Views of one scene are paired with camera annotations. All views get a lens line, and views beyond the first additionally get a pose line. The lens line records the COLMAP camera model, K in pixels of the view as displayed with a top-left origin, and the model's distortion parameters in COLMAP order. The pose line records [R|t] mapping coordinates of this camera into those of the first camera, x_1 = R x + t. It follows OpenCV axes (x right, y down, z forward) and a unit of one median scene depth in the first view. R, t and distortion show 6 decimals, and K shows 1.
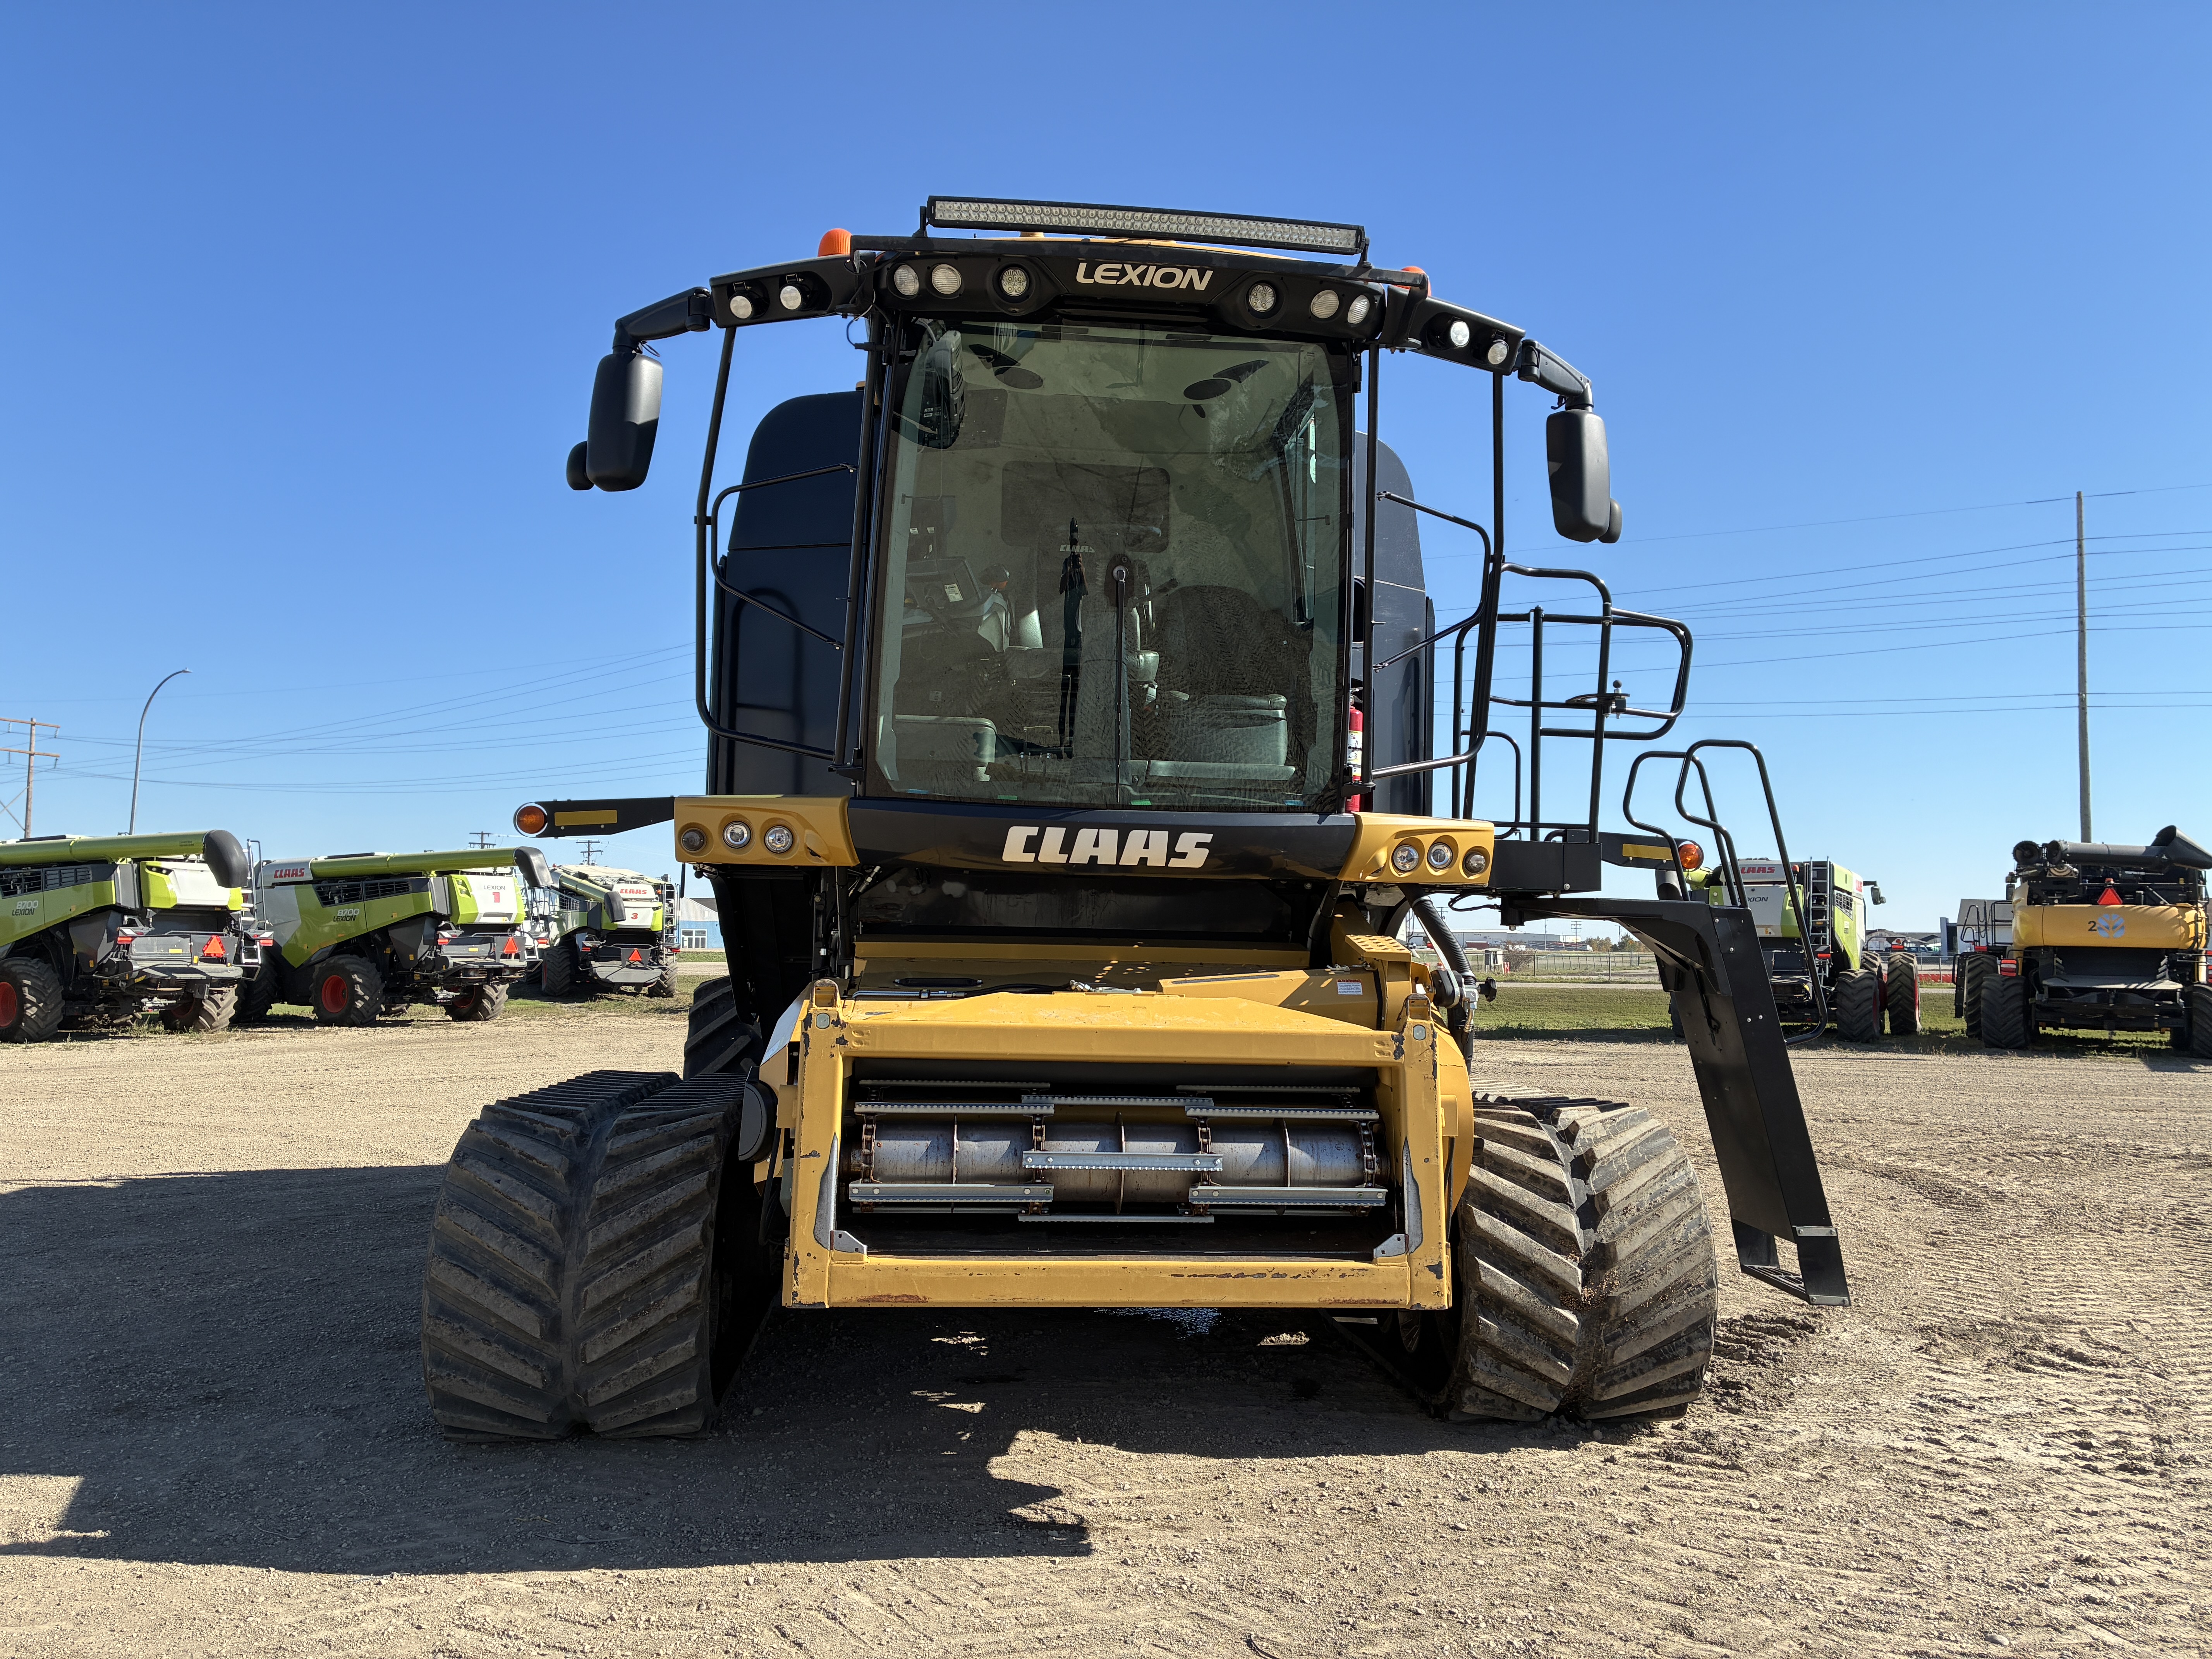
lens RADIAL K [[1679.7, 0, 1104.8], [0, 1679.7, 827.5], [0, 0, 1]] dist [0.056049, -0.021909]
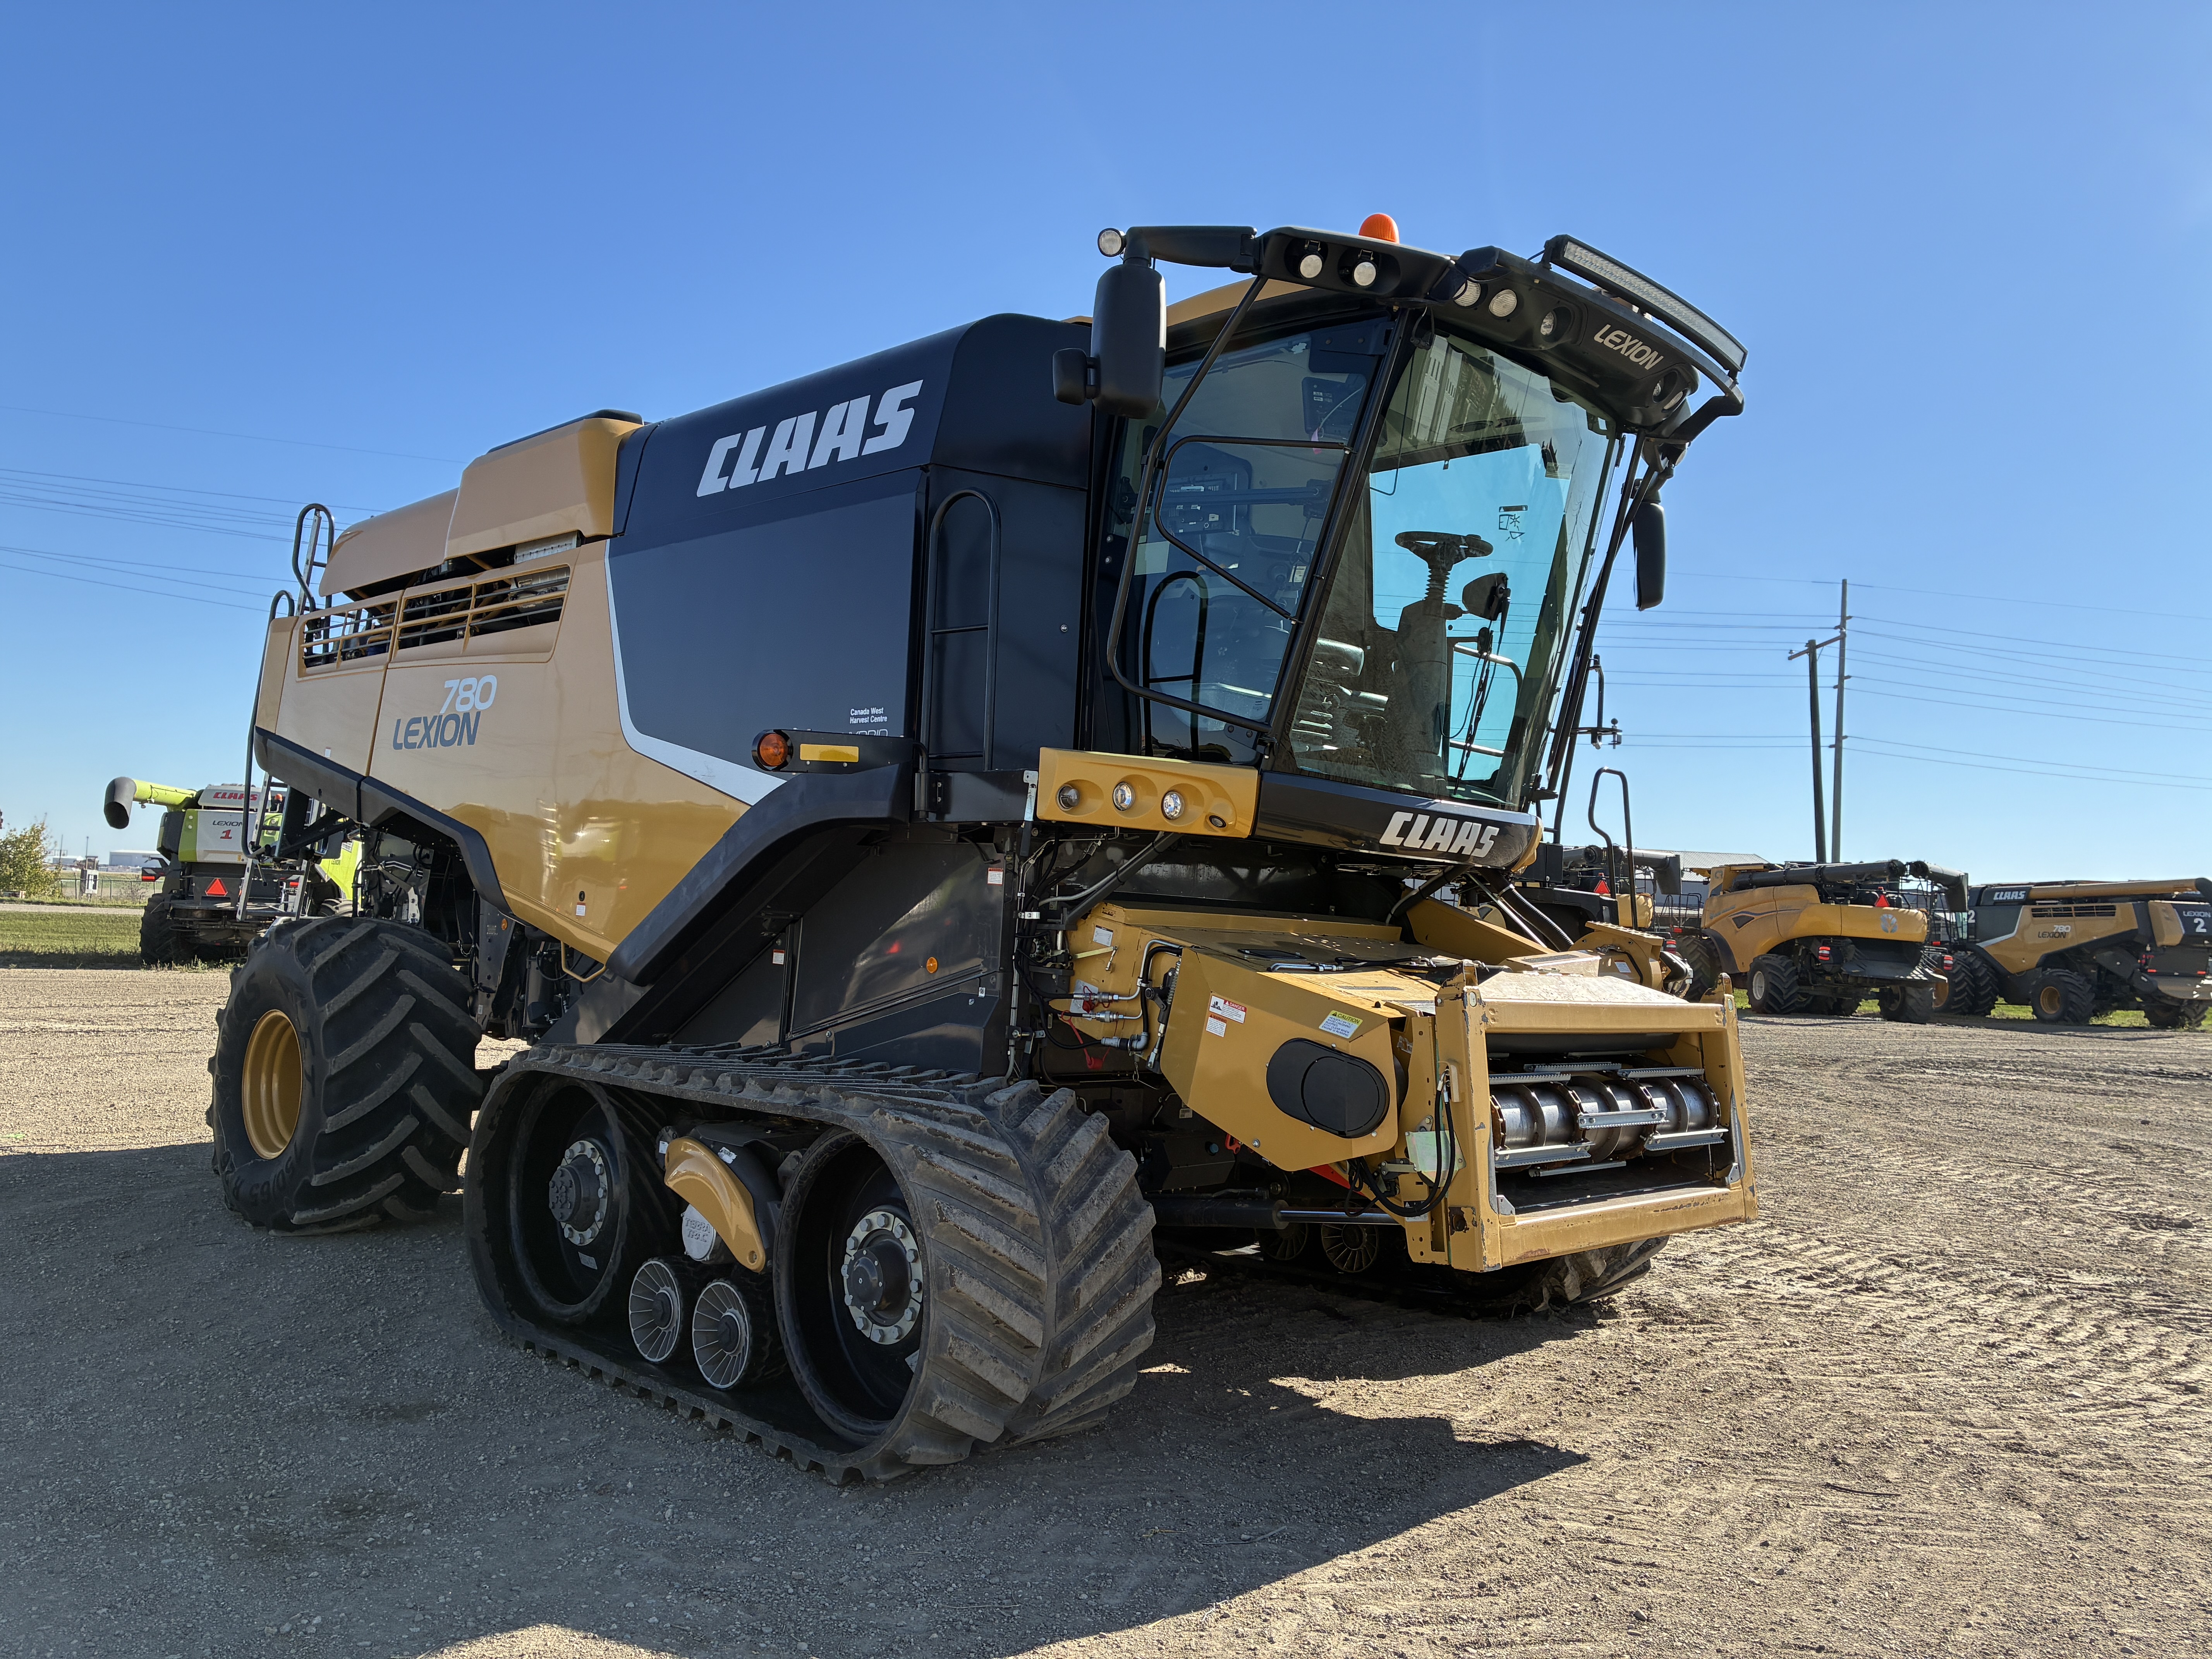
lens RADIAL K [[1679.7, 0, 1177.5], [0, 1679.7, 822.2], [0, 0, 1]] dist [0.056049, -0.021909]
pose [[0.761138, 0.059076, 0.645894, -0.952913], [-0.082055, 0.996612, 0.005540, 0.012968], [-0.643379, -0.057216, 0.763407, 0.309170]]
